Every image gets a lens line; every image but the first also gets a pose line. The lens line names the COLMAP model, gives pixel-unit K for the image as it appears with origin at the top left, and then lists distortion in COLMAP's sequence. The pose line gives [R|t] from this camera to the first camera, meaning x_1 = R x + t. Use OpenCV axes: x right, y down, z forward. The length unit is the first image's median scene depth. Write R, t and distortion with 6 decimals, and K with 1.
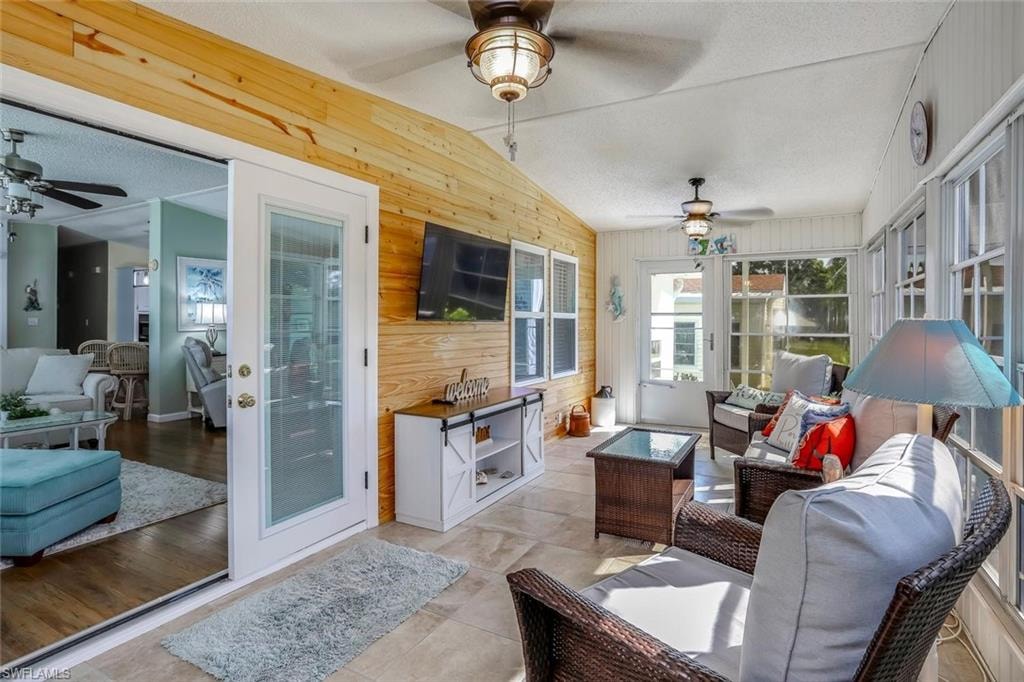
lens RADIAL K [[524.5, 0, 490.2], [0, 524.5, 325.6], [0, 0, 1]] dist [-0.002952, -0.000202]
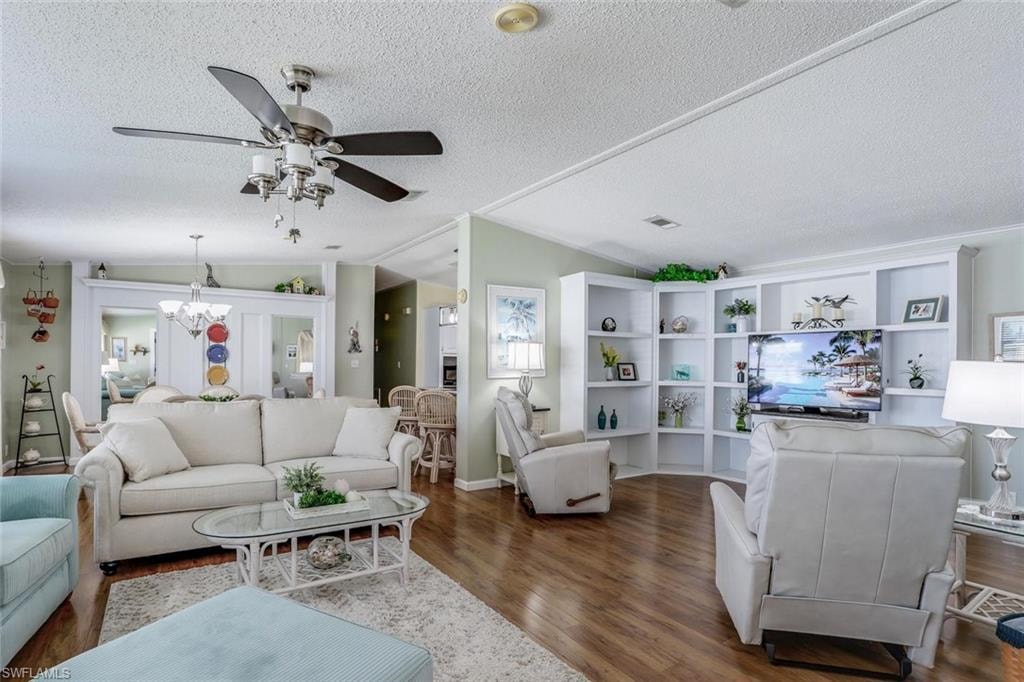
lens RADIAL K [[571.7, 0, 500.9], [0, 571.7, 373.8], [0, 0, 1]] dist [-0.003646, -0.000445]
pose [[0.885000, 0.014369, -0.465369, -0.169777], [-0.009824, 0.999877, 0.012190, -0.006386], [0.465487, -0.006216, 0.885033, 0.233751]]
